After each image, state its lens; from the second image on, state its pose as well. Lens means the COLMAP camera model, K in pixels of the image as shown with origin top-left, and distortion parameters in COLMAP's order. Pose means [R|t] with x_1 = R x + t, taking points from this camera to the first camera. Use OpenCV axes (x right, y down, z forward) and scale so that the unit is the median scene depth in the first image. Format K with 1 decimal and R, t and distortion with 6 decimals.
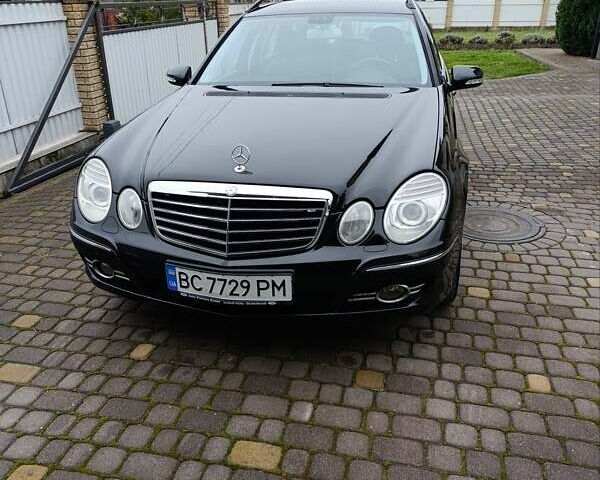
lens RADIAL K [[545.0, 0, 300.0], [0, 545.0, 240.0], [0, 0, 1]] dist [0.069498, -0.127144]
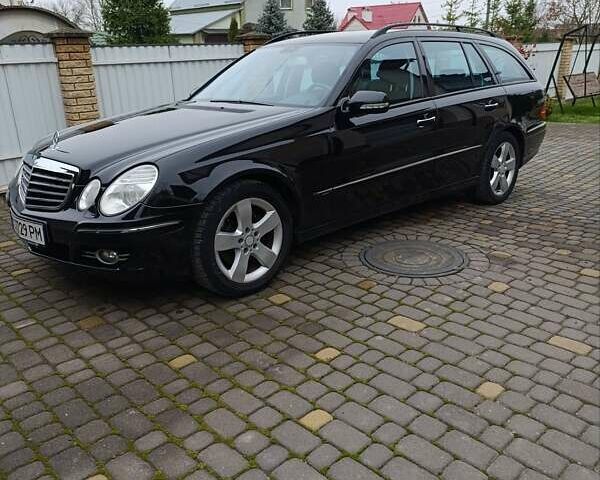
lens RADIAL K [[545.0, 0, 300.0], [0, 545.0, 240.0], [0, 0, 1]] dist [0.069498, -0.127144]
pose [[0.832866, 0.169785, -0.526790, 0.910582], [-0.205978, 0.978503, -0.010283, -0.012501], [0.513720, 0.117071, 0.849933, 0.121717]]
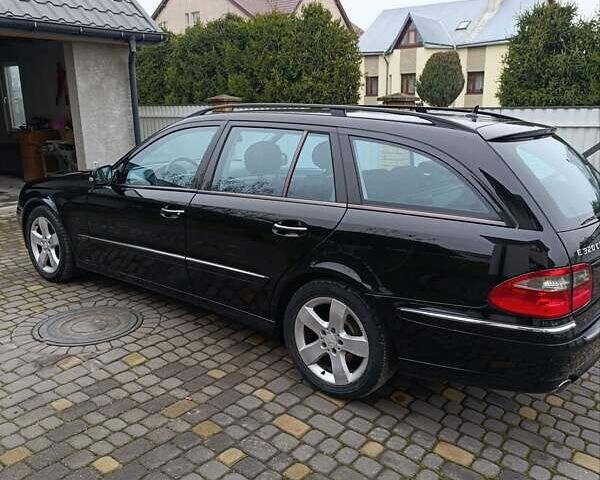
lens RADIAL K [[545.0, 0, 300.0], [0, 545.0, 240.0], [0, 0, 1]] dist [0.069498, -0.127144]
pose [[-0.431736, 0.225429, -0.873376, 1.363149], [-0.354800, 0.847771, 0.394209, -0.920989], [0.829290, 0.480068, -0.286031, 2.049955]]
